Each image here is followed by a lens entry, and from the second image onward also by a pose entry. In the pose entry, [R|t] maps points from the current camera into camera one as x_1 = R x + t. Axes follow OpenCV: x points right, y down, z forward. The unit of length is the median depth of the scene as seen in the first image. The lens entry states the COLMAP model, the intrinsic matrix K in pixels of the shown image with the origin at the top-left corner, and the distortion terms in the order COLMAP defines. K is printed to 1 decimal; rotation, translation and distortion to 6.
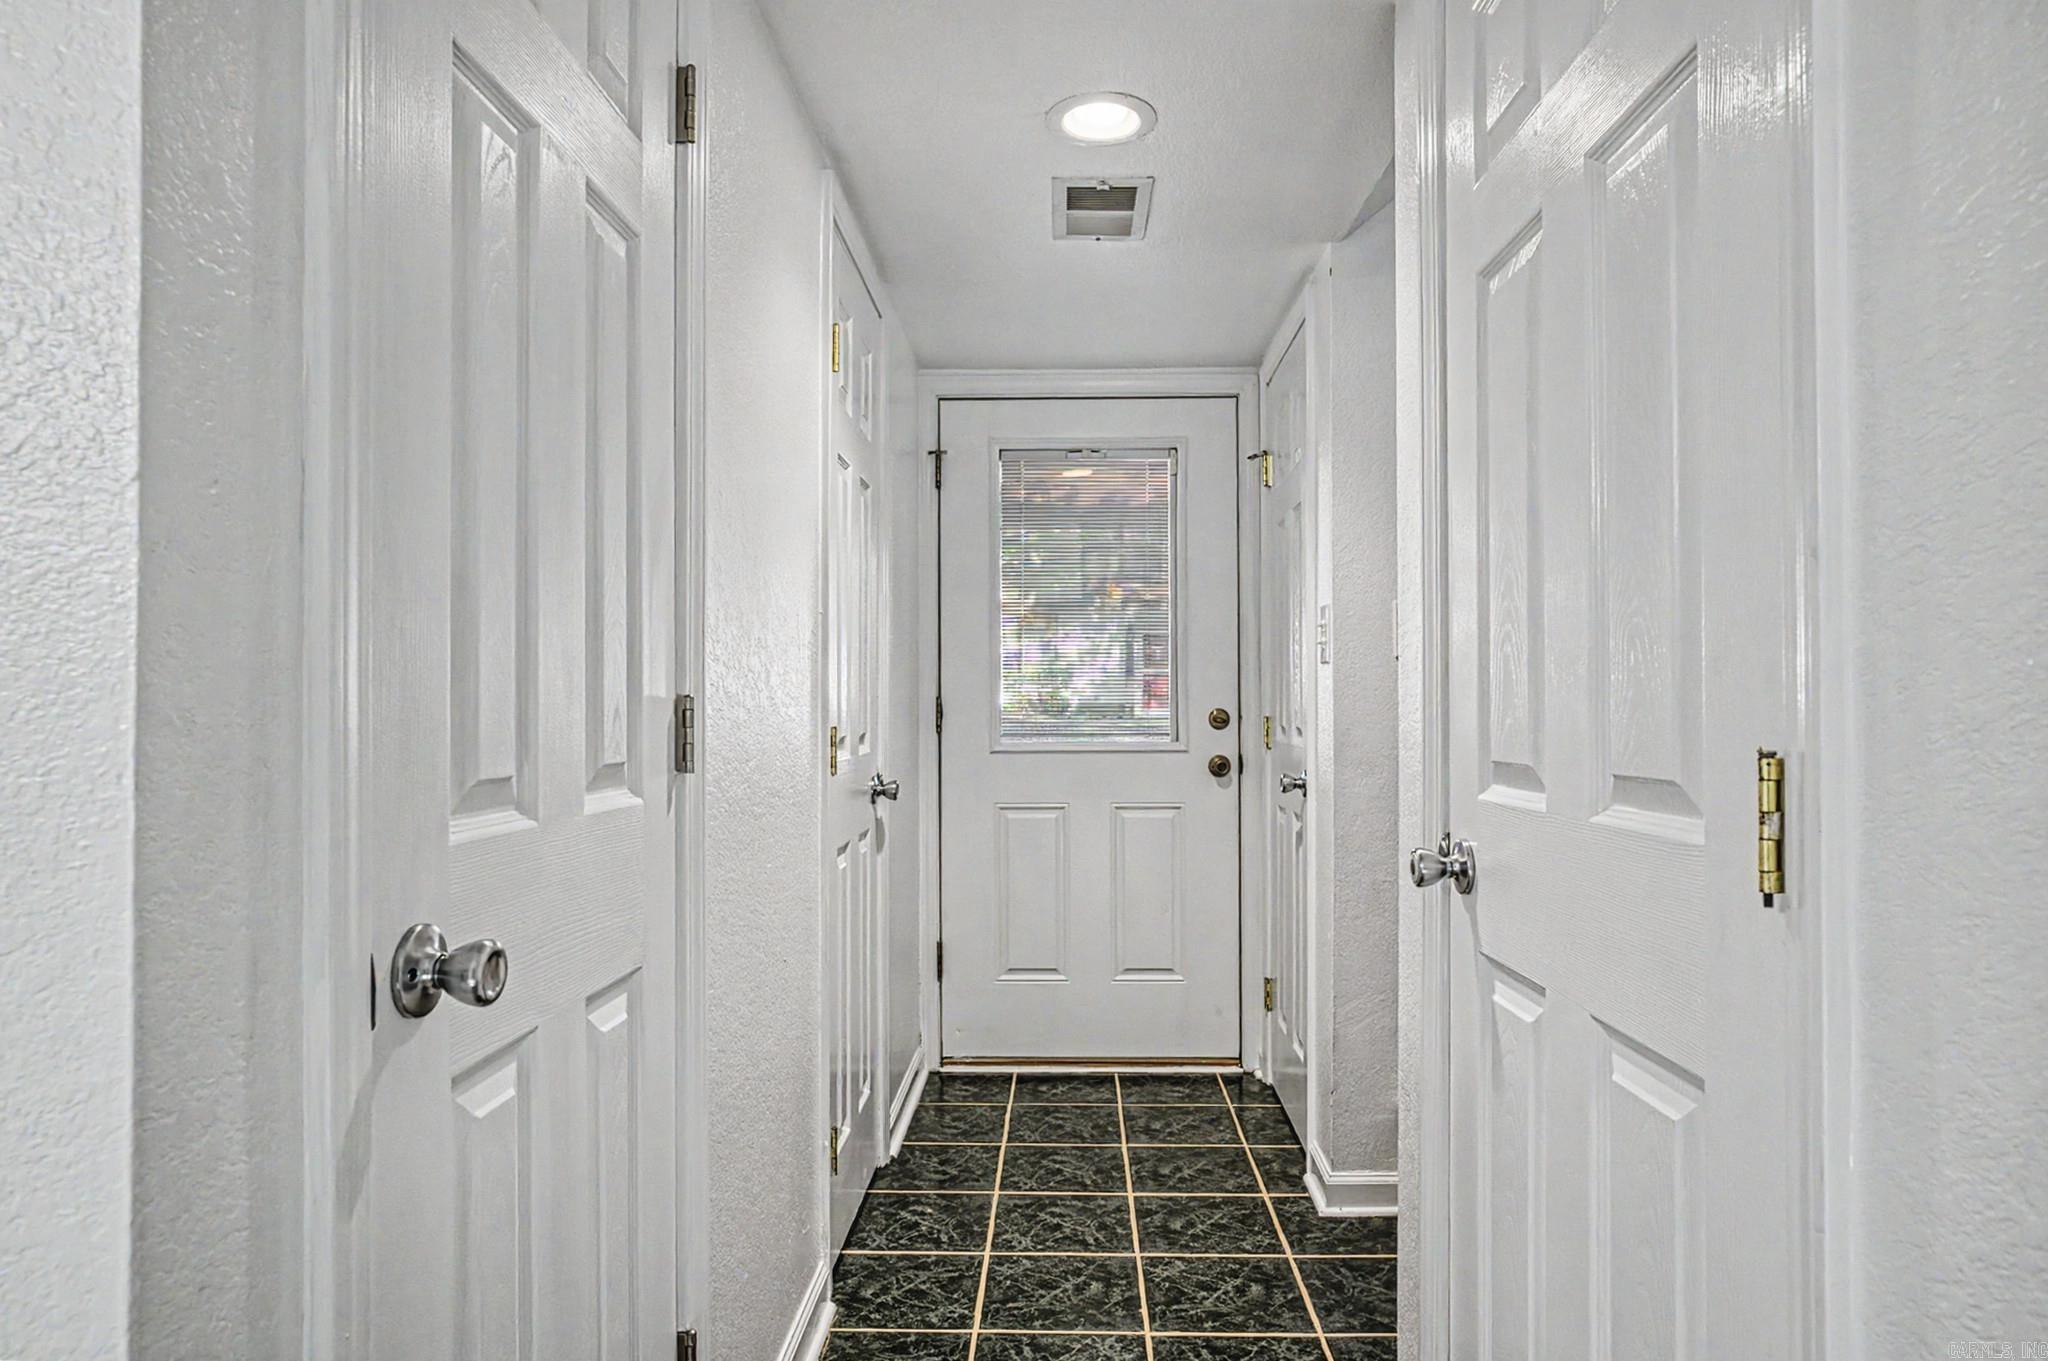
lens RADIAL K [[1203.1, 0, 1031.2], [0, 1203.1, 714.9], [0, 0, 1]] dist [-0.036636, 0.031139]
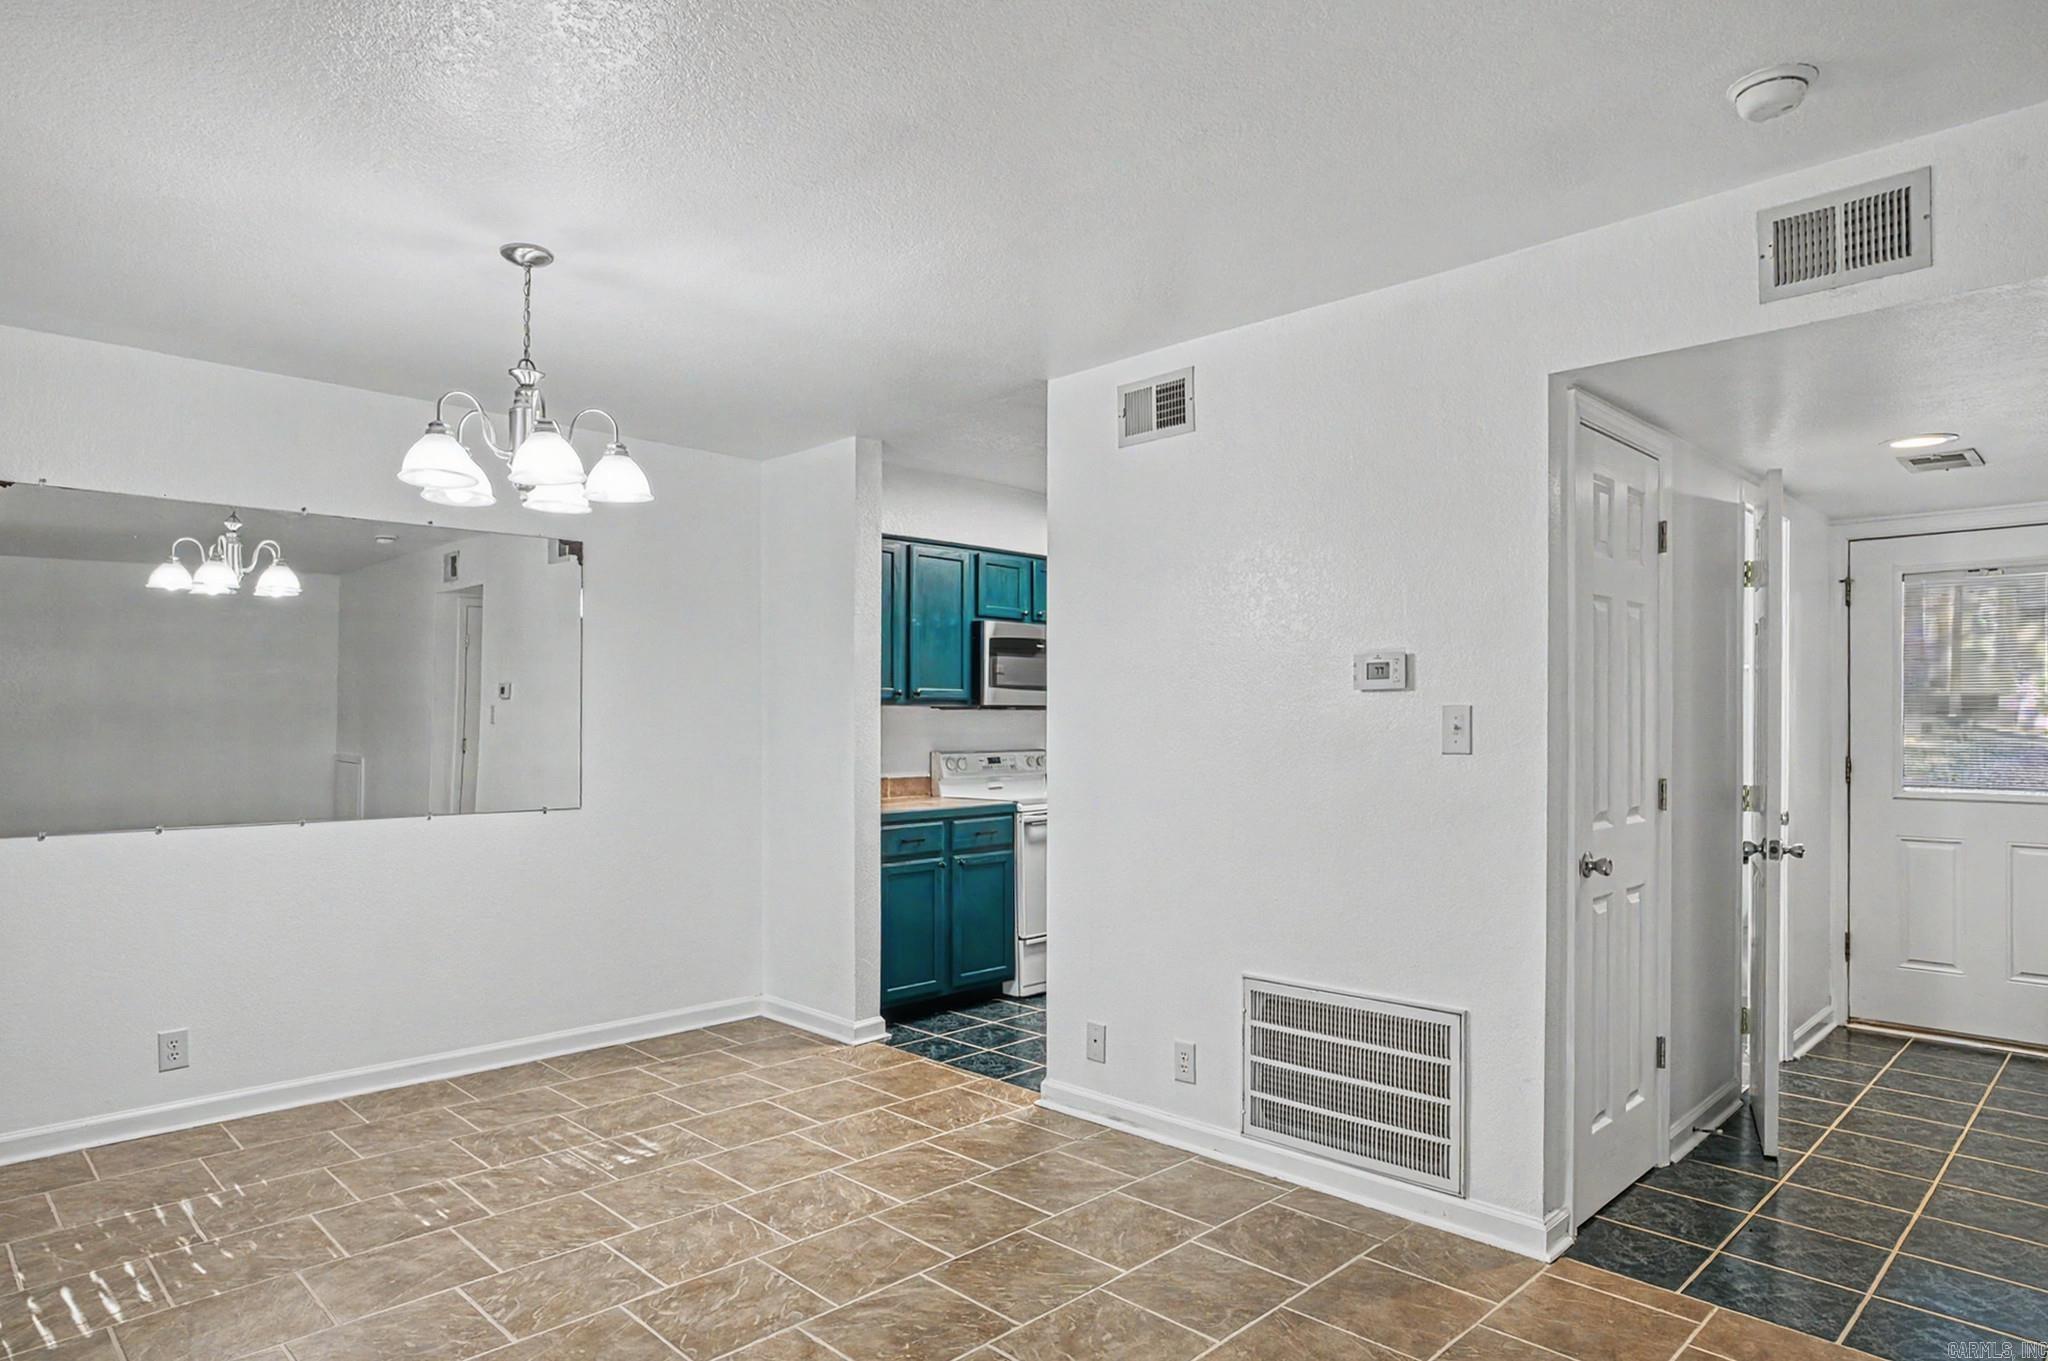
lens RADIAL K [[1203.1, 0, 1031.2], [0, 1203.1, 714.9], [0, 0, 1]] dist [-0.036636, 0.031139]
pose [[0.734117, 0.000897, -0.679022, 0.200537], [-0.007754, 0.999945, -0.007062, -0.056529], [0.678978, 0.010449, 0.734084, -0.795602]]
